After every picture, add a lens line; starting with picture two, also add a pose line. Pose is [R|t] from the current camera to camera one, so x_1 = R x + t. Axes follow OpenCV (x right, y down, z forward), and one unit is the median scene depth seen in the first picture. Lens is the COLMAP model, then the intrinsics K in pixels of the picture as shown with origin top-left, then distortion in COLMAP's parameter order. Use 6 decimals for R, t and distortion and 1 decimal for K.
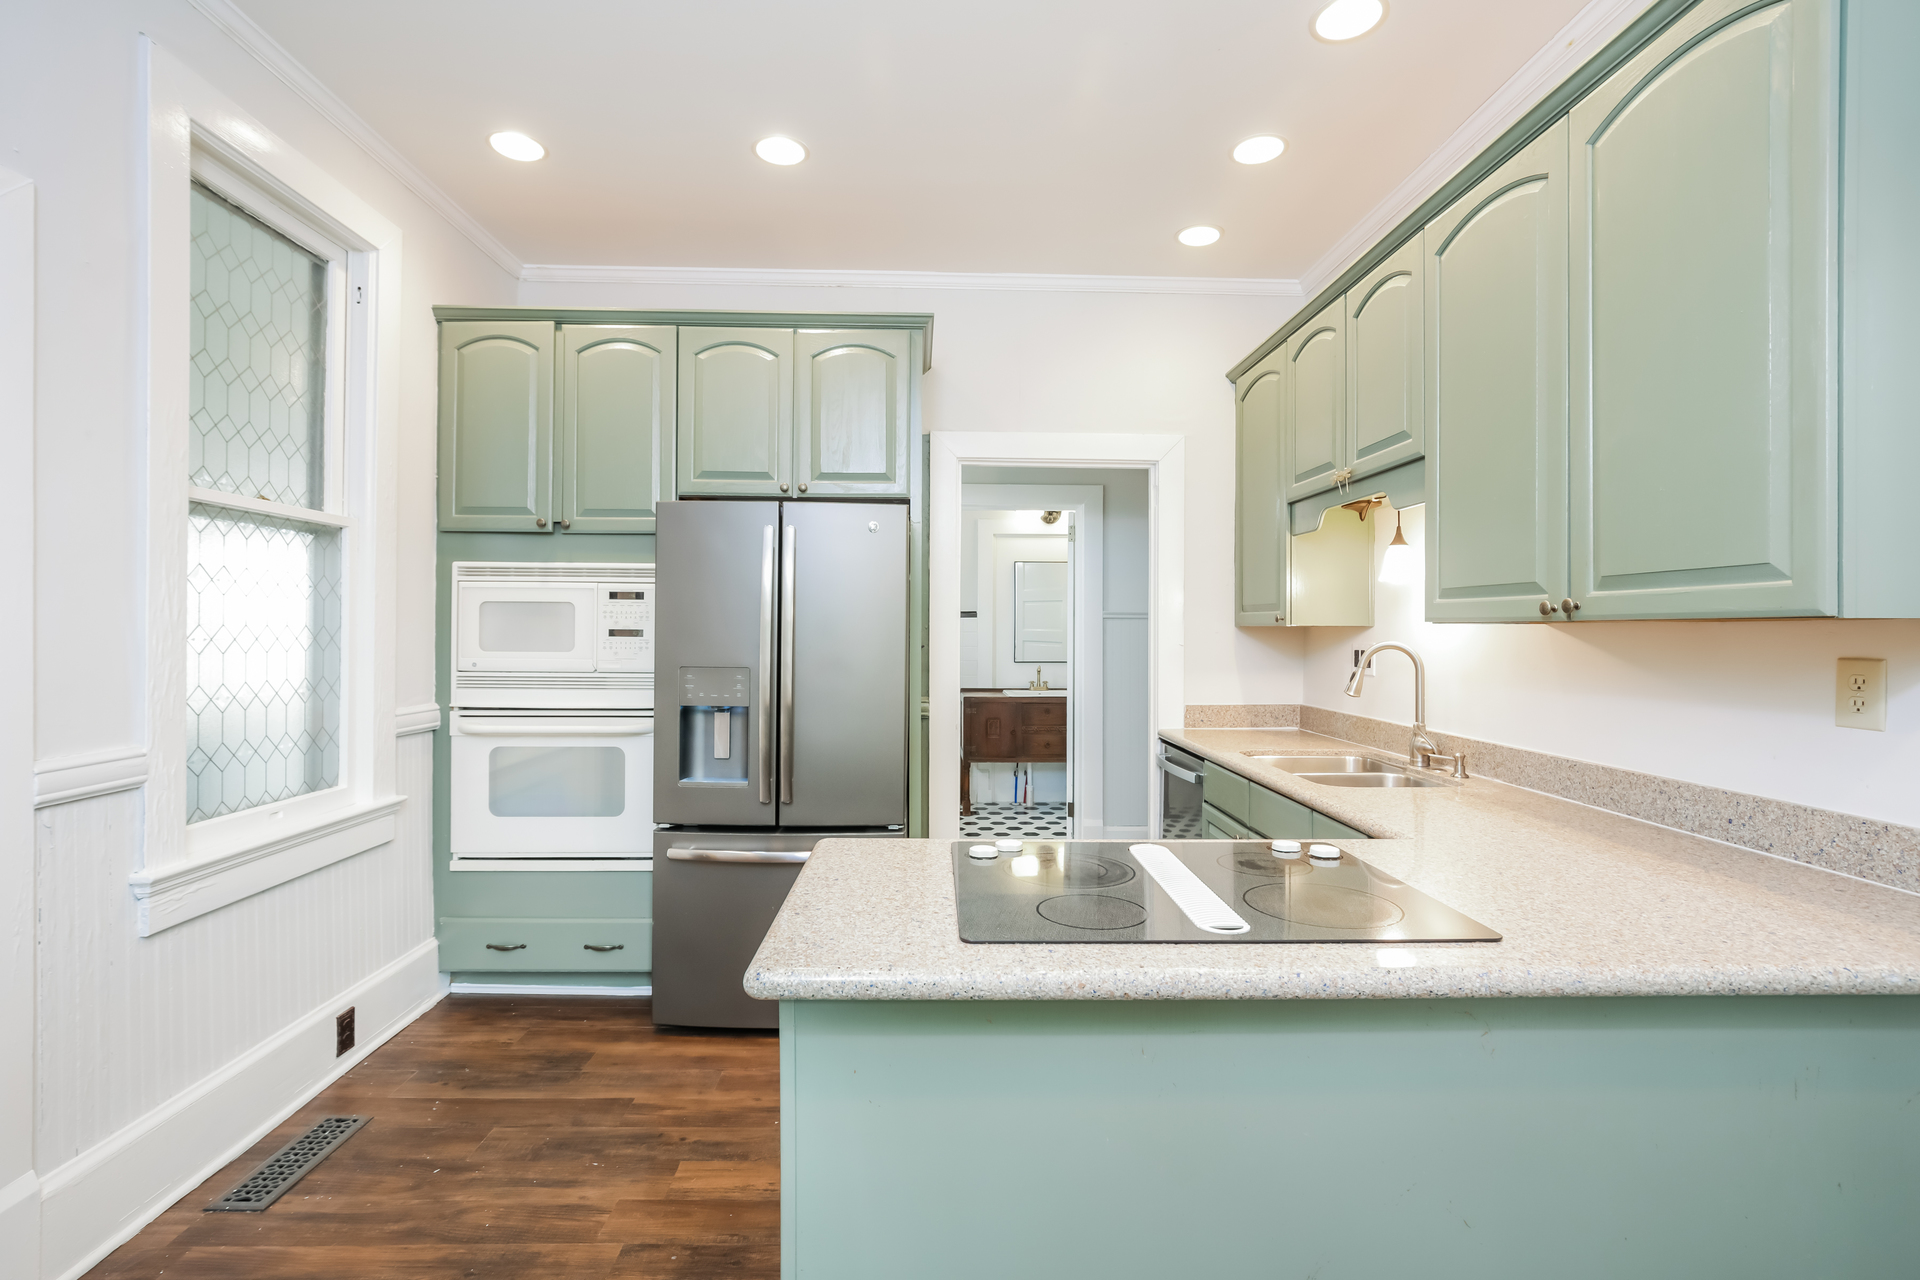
lens RADIAL K [[891.7, 0, 962.9], [0, 891.7, 632.6], [0, 0, 1]] dist [-0.004526, 0.000408]
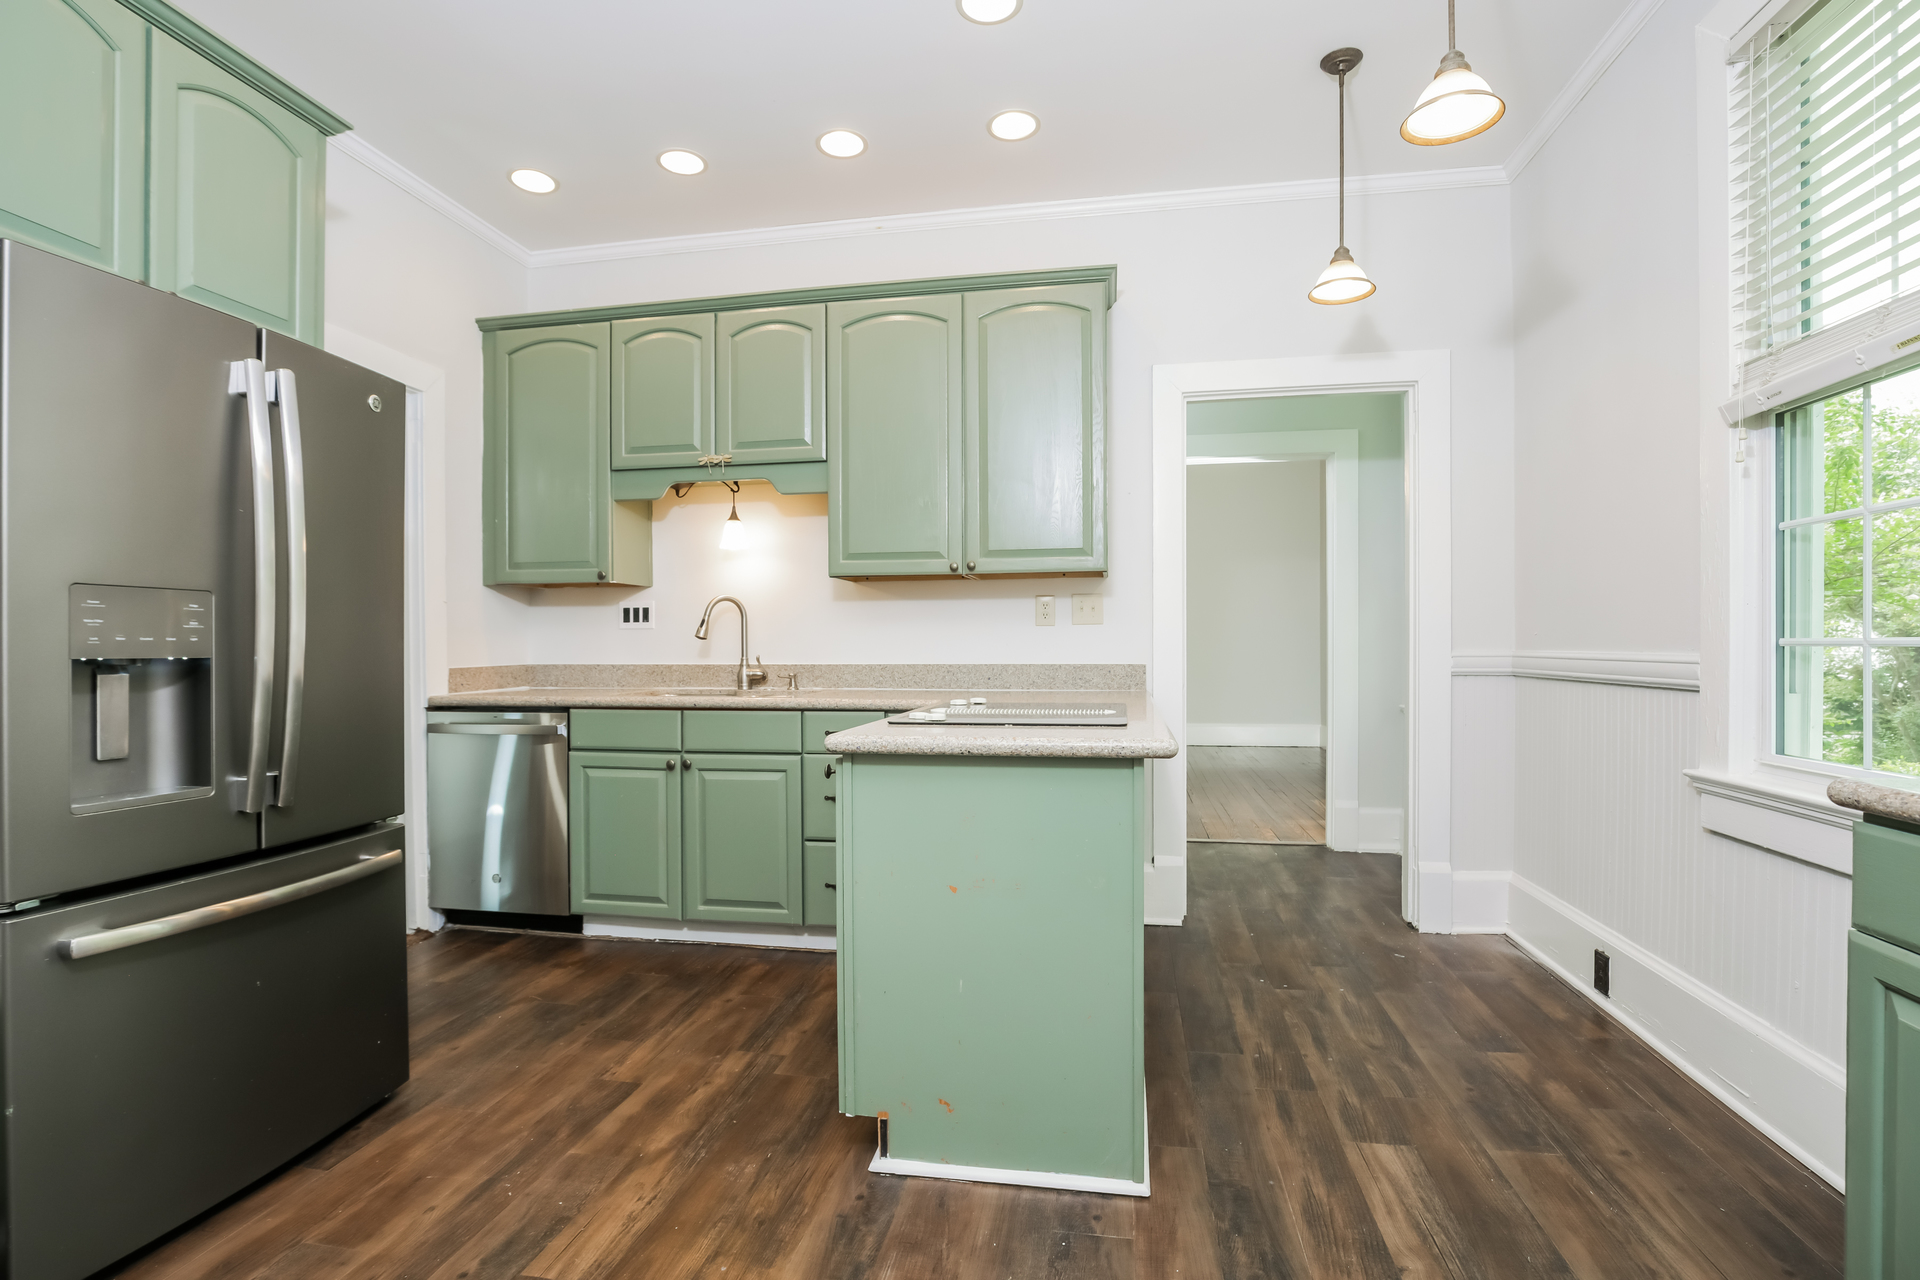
lens RADIAL K [[891.7, 0, 962.5], [0, 891.7, 641.2], [0, 0, 1]] dist [-0.004526, 0.000408]
pose [[0.220582, -0.006097, 0.975349, -0.807915], [0.010613, 0.999936, 0.003851, 0.085976], [-0.975311, 0.009502, 0.220632, 0.442014]]
